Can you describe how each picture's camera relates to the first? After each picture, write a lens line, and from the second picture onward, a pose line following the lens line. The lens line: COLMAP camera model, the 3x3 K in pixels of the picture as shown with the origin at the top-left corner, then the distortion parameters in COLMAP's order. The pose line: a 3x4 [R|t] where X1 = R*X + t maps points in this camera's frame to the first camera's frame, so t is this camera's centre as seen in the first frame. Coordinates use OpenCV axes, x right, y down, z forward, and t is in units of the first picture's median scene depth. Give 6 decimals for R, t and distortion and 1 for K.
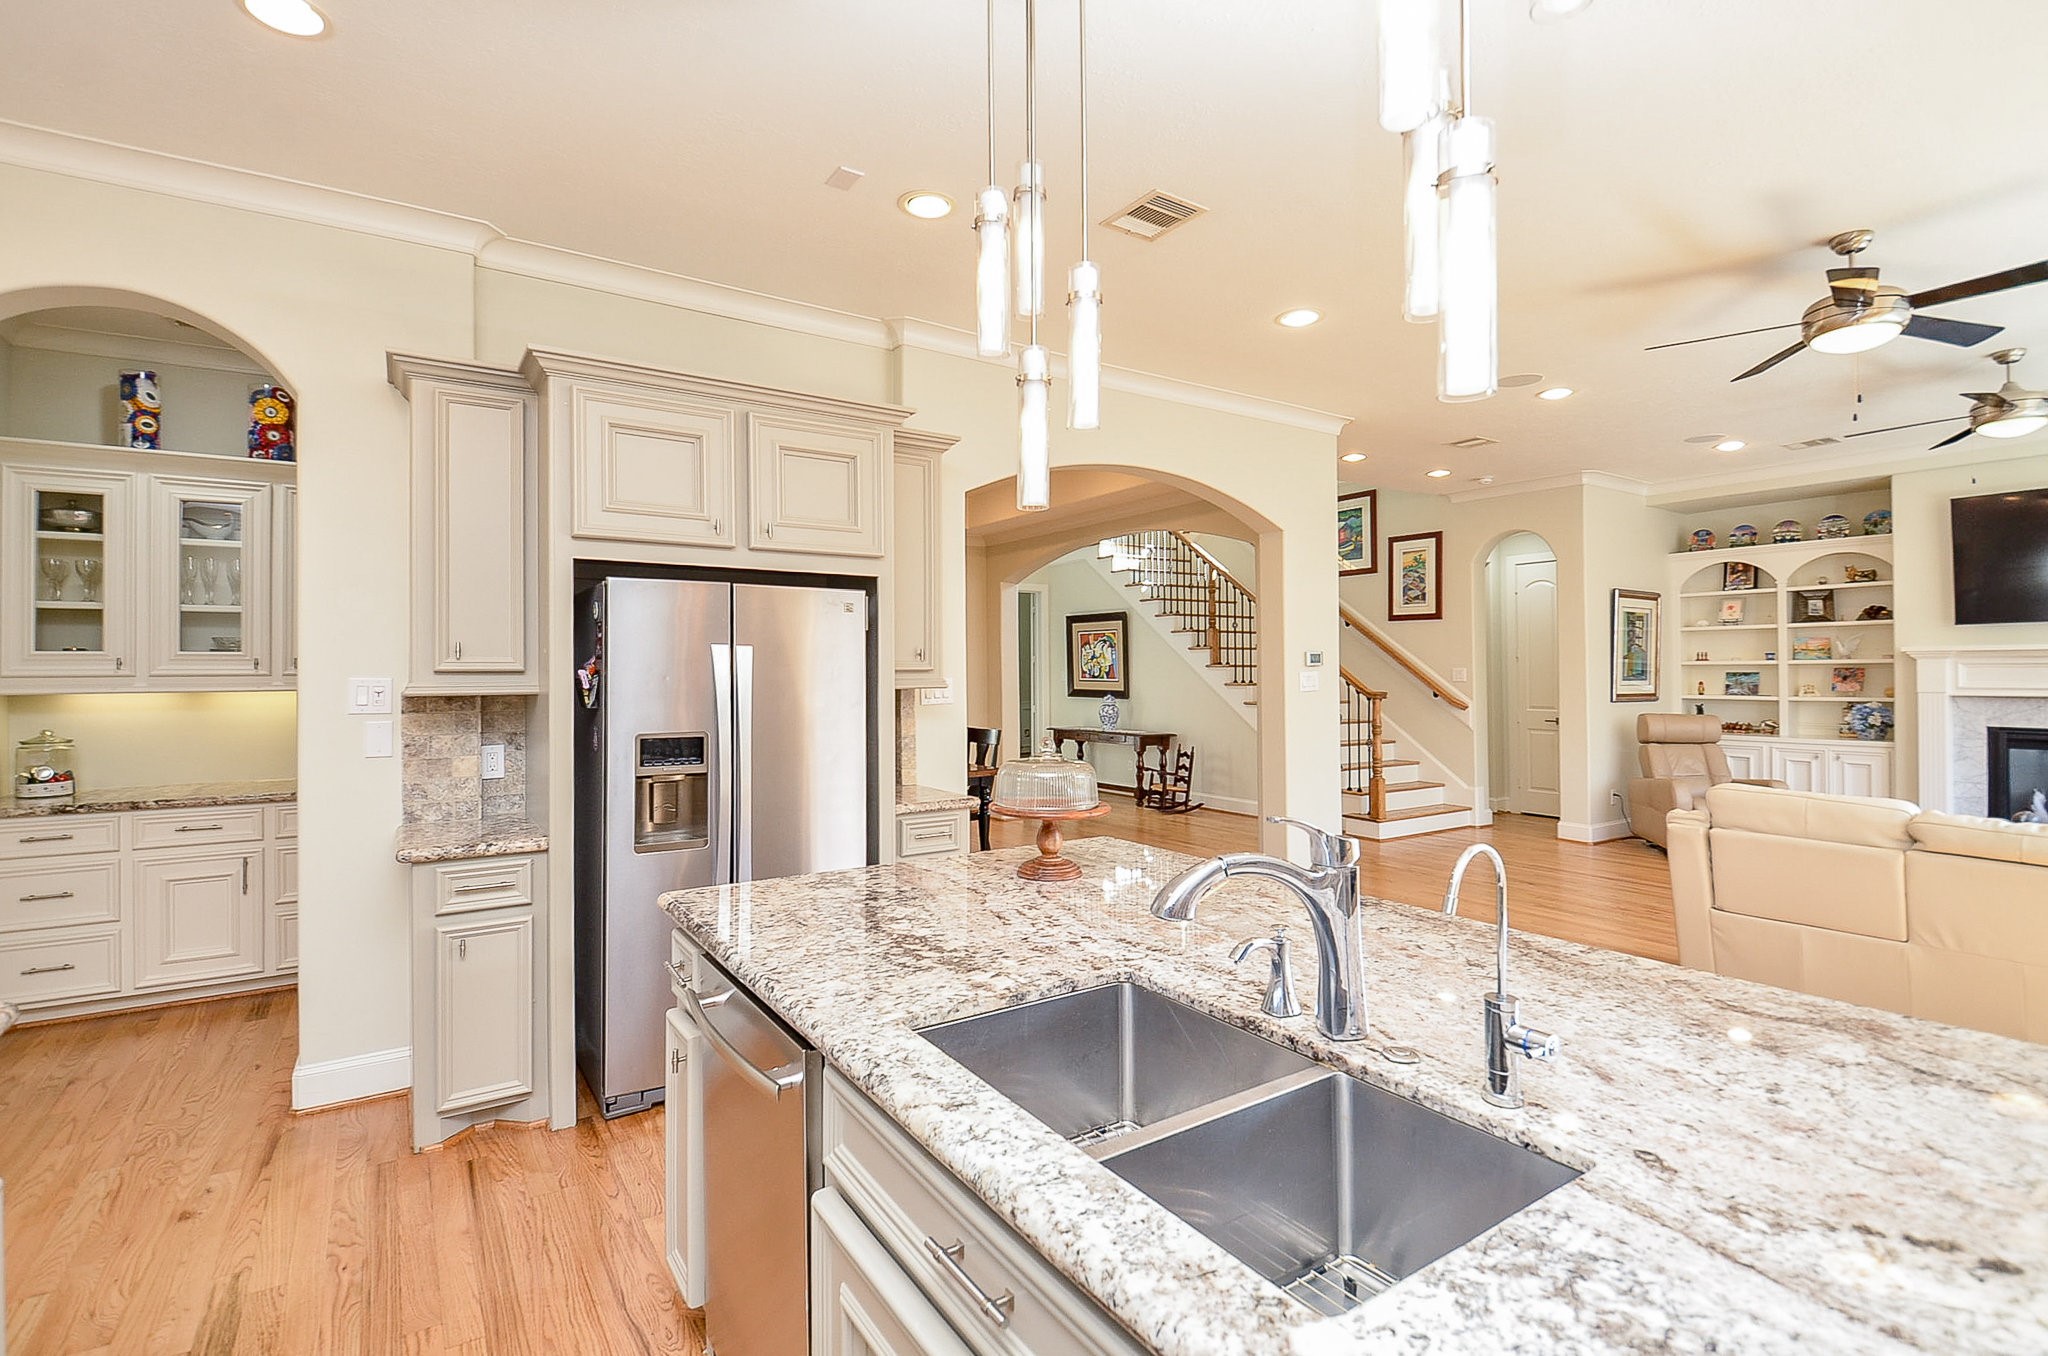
lens RADIAL K [[937.1, 0, 1015.9], [0, 937.1, 660.3], [0, 0, 1]] dist [0.029786, -0.030478]
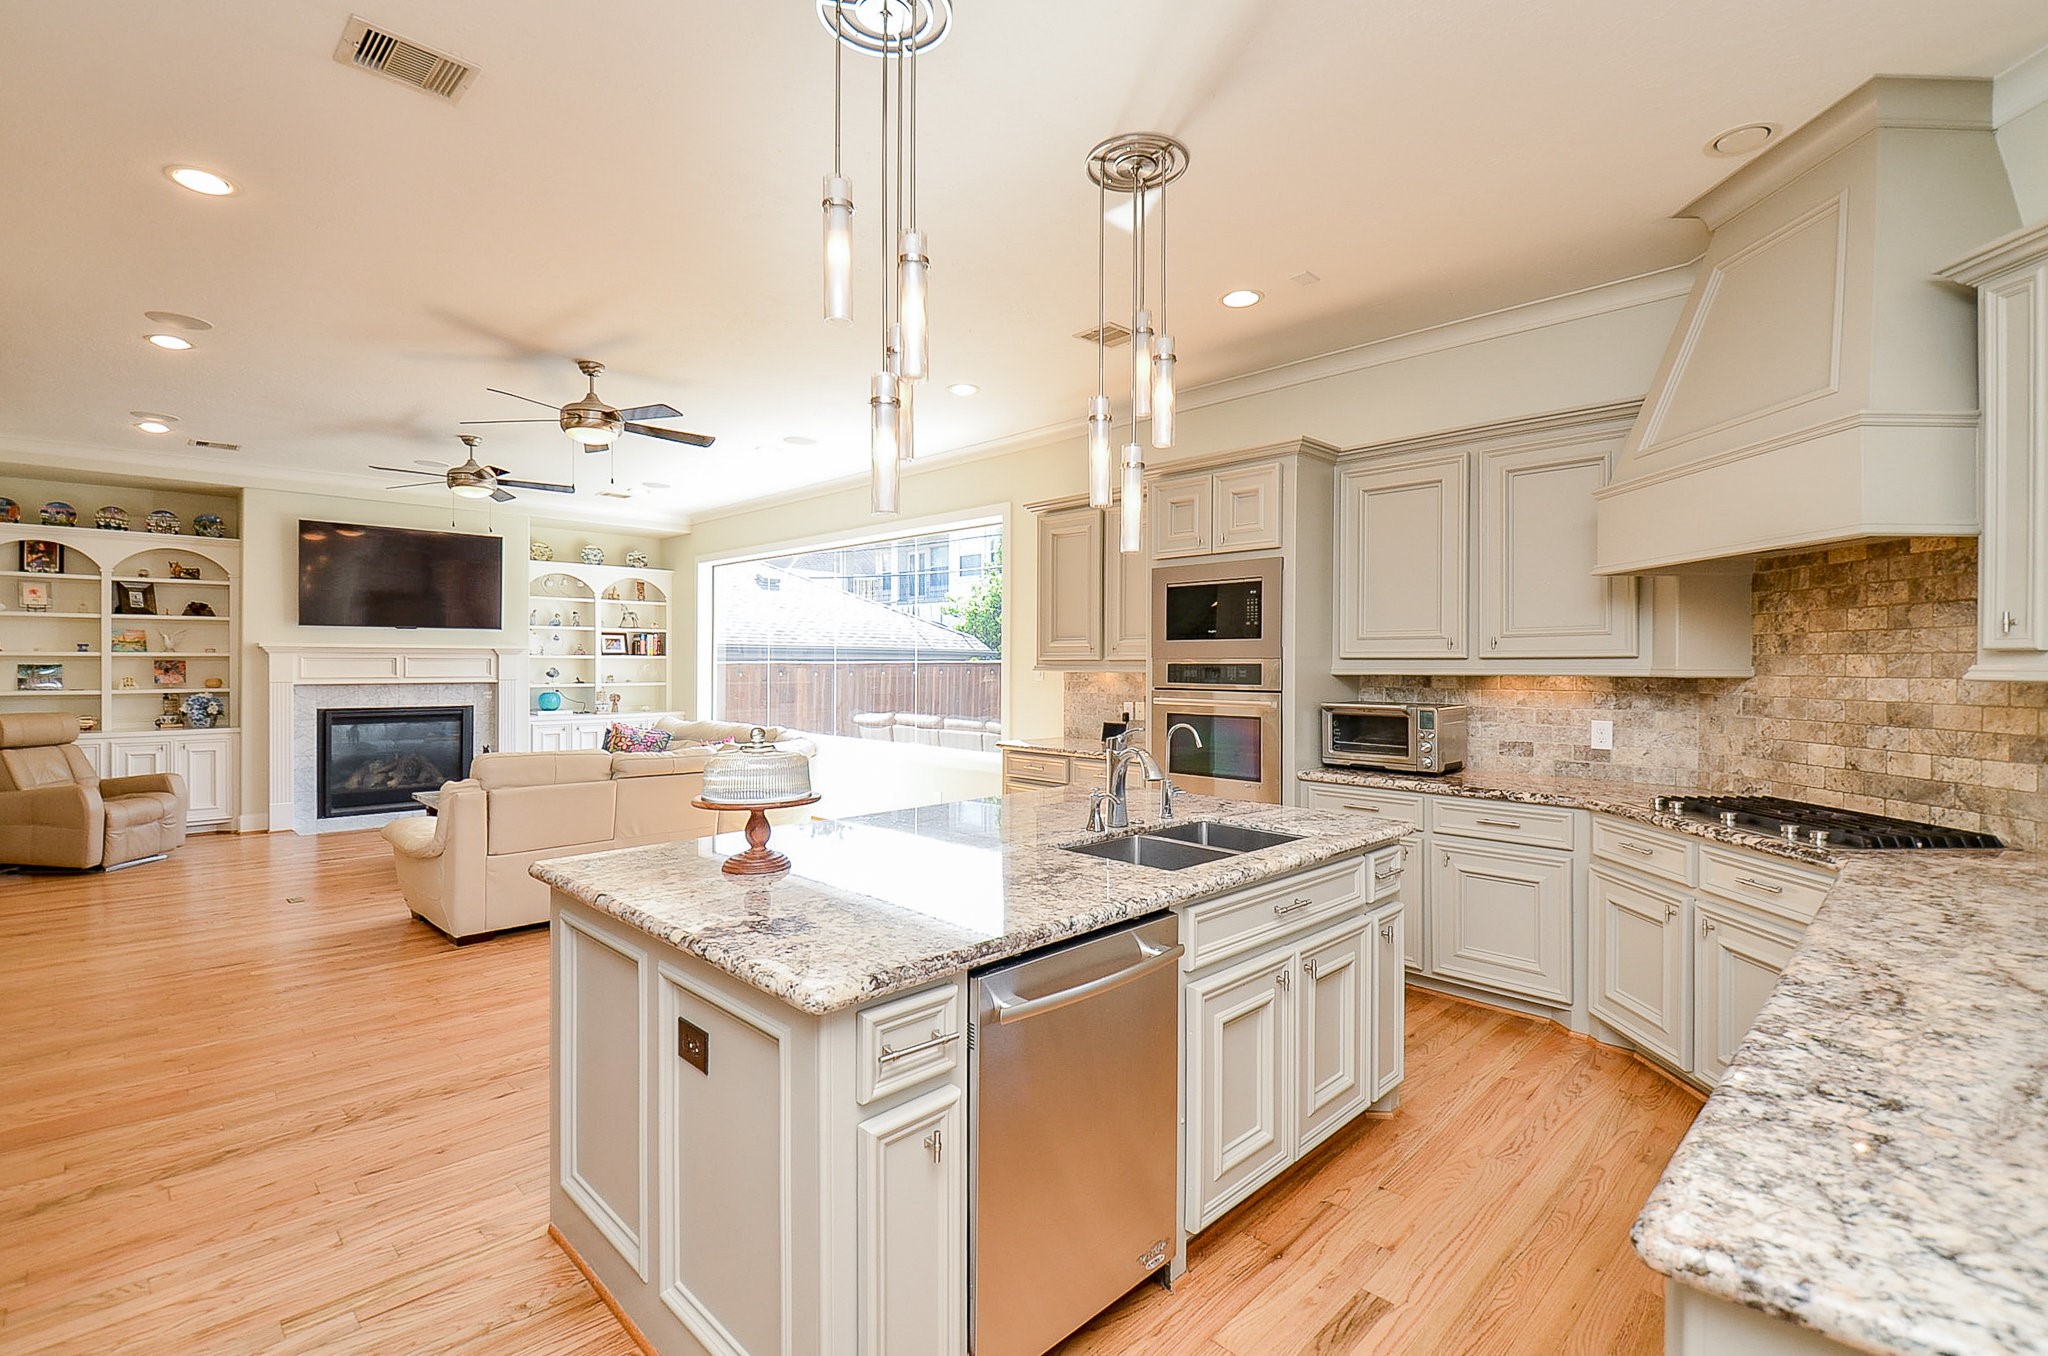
lens RADIAL K [[937.1, 0, 1015.9], [0, 937.1, 660.3], [0, 0, 1]] dist [0.029786, -0.030478]
pose [[-0.197105, 0.007561, 0.980353, -0.647387], [-0.012556, 0.999869, -0.010236, 0.013961], [-0.980302, -0.014327, -0.196984, 0.611538]]
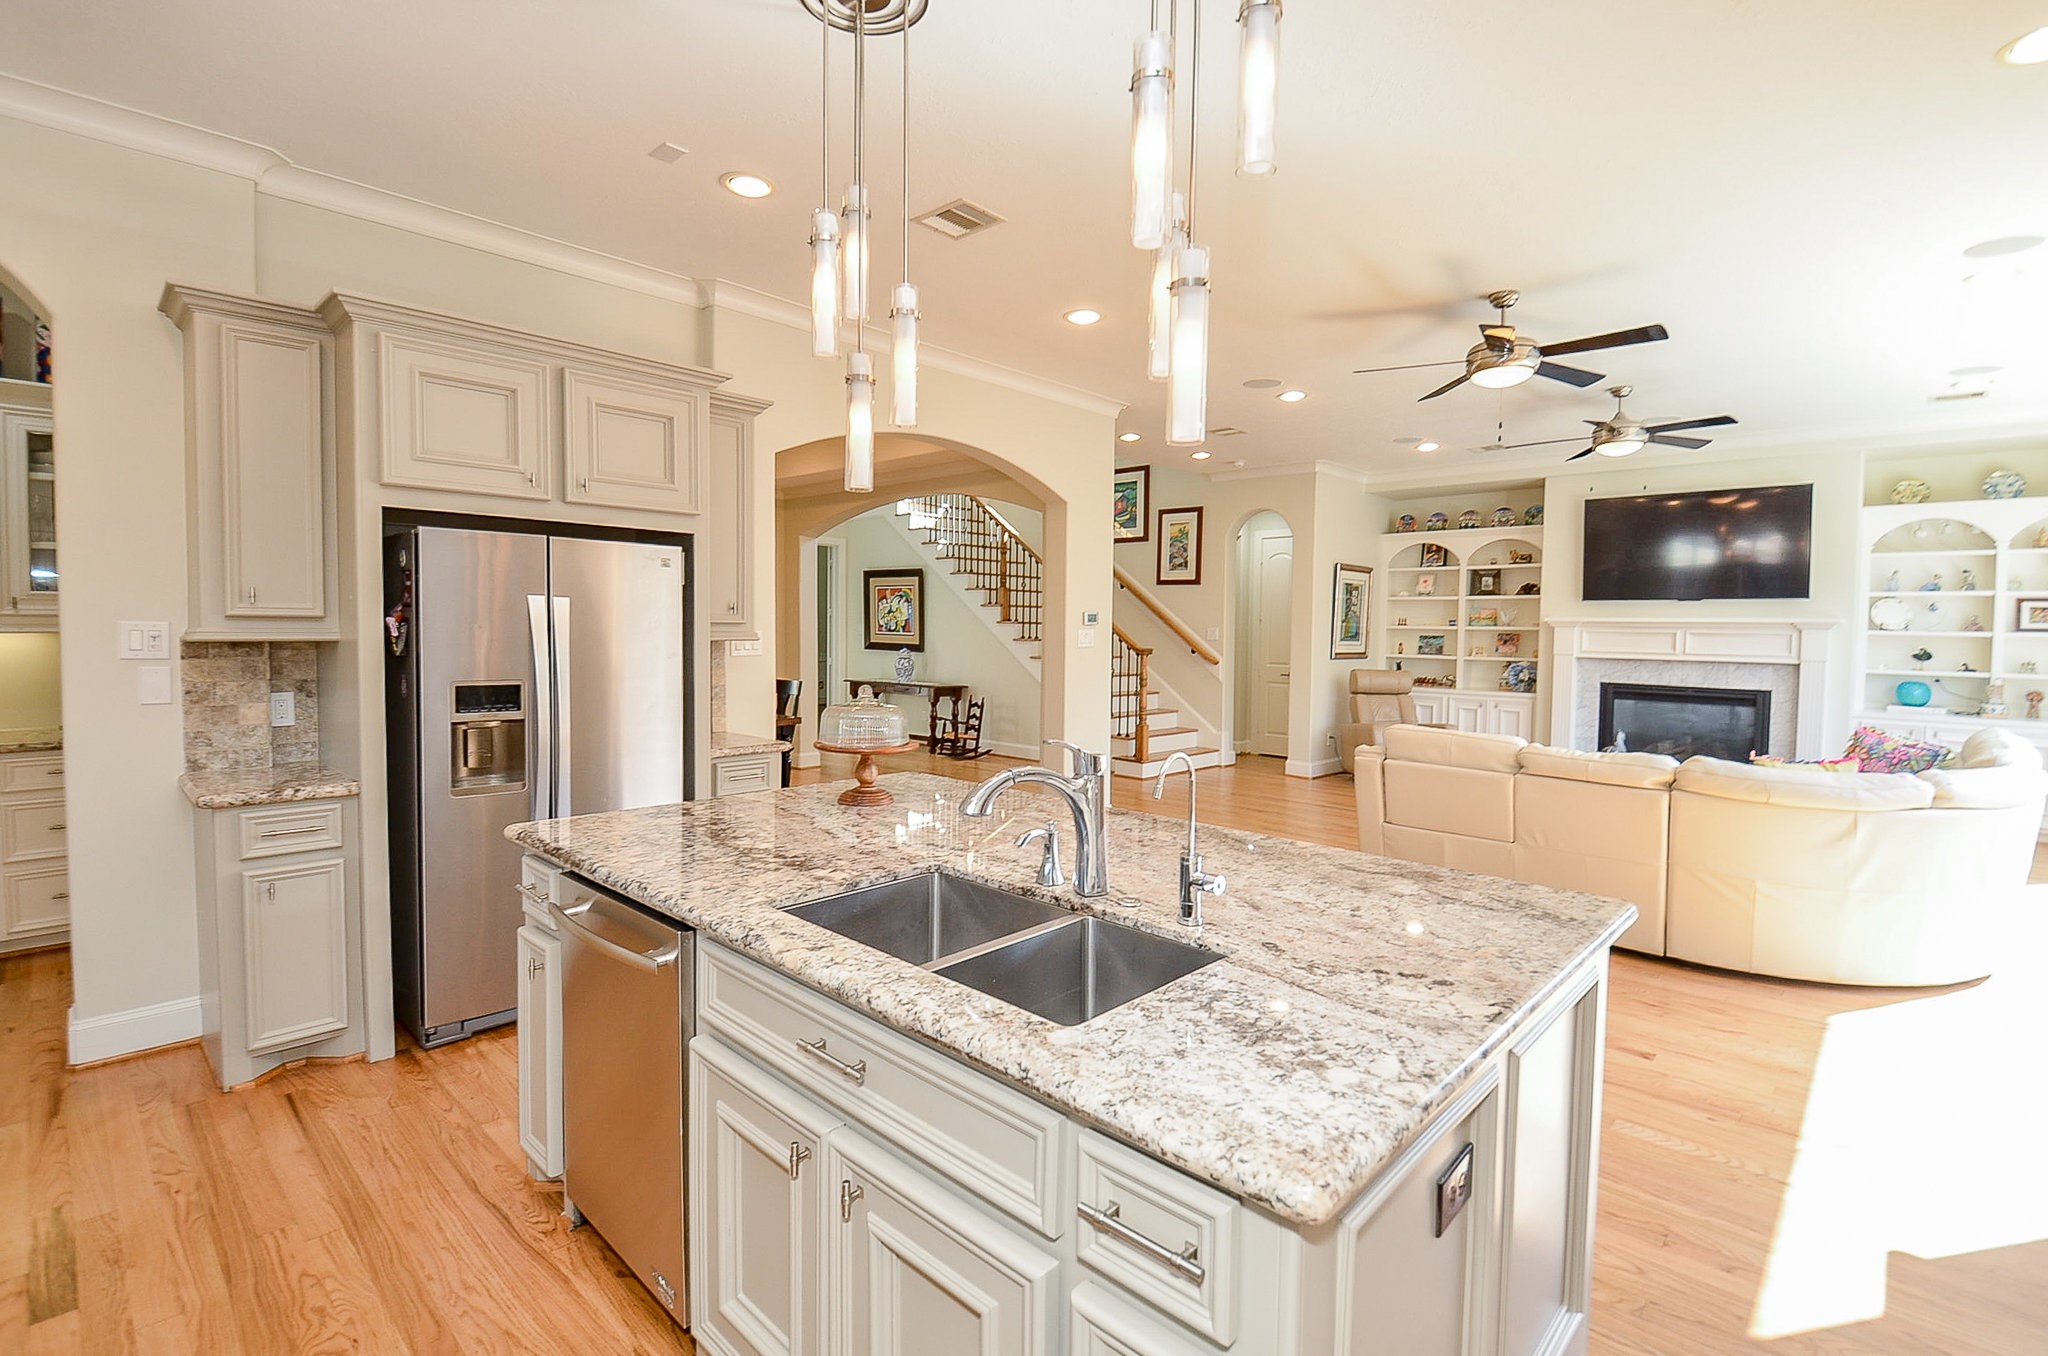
lens RADIAL K [[937.1, 0, 1015.9], [0, 937.1, 660.3], [0, 0, 1]] dist [0.029786, -0.030478]
pose [[0.975215, 0.009349, 0.221062, -0.029074], [-0.020401, 0.998650, 0.047767, -0.005610], [-0.220317, -0.051093, 0.974089, -0.122039]]
